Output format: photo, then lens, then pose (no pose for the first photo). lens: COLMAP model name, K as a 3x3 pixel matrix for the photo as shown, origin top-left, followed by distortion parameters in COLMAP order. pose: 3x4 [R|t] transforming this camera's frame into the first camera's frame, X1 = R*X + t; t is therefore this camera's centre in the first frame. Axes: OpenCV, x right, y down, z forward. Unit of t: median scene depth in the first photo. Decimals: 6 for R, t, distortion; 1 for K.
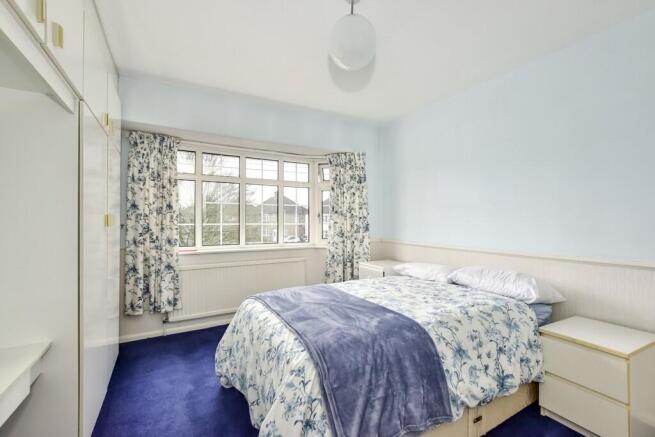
lens RADIAL K [[288.6, 0, 326.4], [0, 288.6, 220.4], [0, 0, 1]] dist [-0.009332, 0.000313]
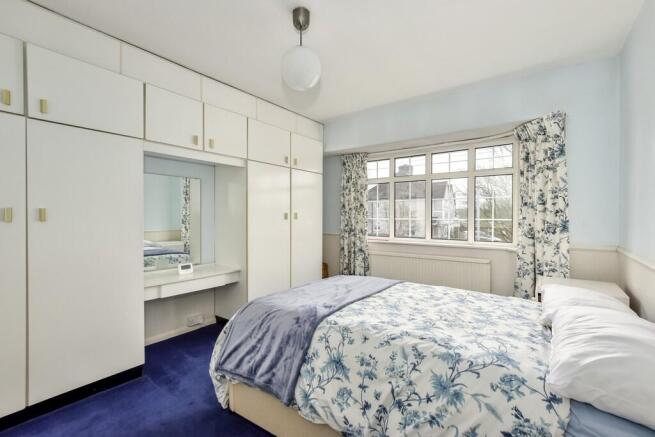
lens RADIAL K [[288.6, 0, 328.7], [0, 288.6, 220.3], [0, 0, 1]] dist [-0.009332, 0.000313]
pose [[0.414844, 0.013119, -0.909798, 0.605163], [0.003820, 0.999862, 0.016159, -0.000839], [0.909885, -0.010179, 0.414737, 0.293416]]
